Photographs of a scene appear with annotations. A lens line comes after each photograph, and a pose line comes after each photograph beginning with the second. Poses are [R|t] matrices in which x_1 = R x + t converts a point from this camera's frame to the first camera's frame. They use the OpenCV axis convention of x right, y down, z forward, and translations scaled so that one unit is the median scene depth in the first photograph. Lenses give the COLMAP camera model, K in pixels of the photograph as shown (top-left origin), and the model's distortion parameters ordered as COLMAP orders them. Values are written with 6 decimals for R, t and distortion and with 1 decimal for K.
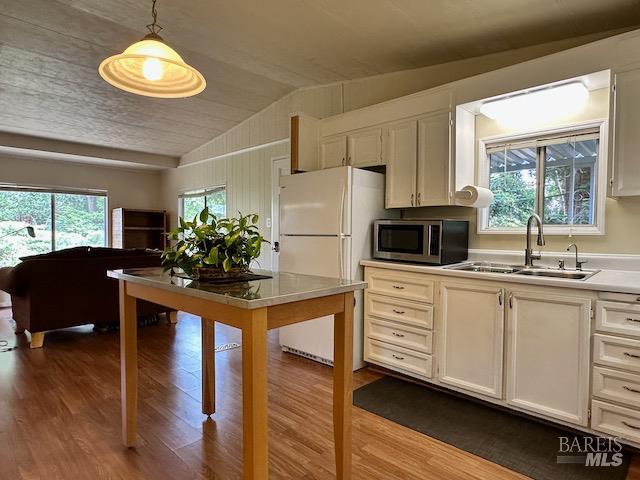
lens RADIAL K [[375.4, 0, 320.0], [0, 375.4, 240.0], [0, 0, 1]] dist [0.001473, 0.000333]
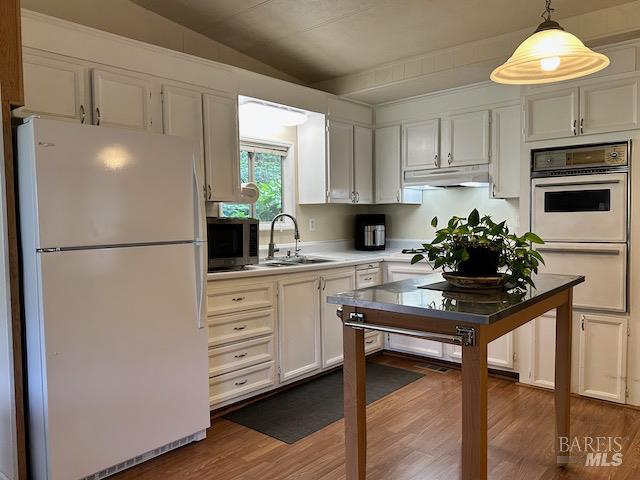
lens RADIAL K [[475.2, 0, 320.0], [0, 475.2, 240.0], [0, 0, 1]] dist [0.060313, -0.107693]
pose [[-0.032162, -0.051239, 0.998168, -1.031939], [0.038005, 0.997900, 0.052450, -0.064837], [-0.998760, 0.039622, -0.030147, 1.038800]]
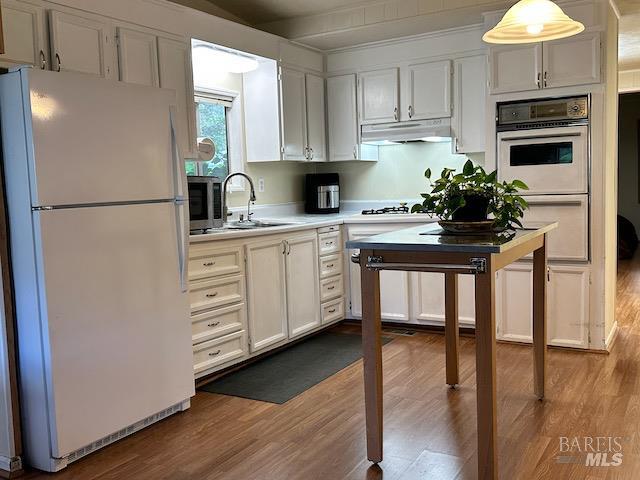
lens RADIAL K [[599.1, 0, 320.0], [0, 599.1, 240.0], [0, 0, 1]] dist [0.084223, -0.179836]
pose [[-0.213063, -0.091452, 0.972749, -1.266729], [0.054900, 0.992916, 0.105373, -0.049324], [-0.975495, 0.075855, -0.206533, 1.262387]]
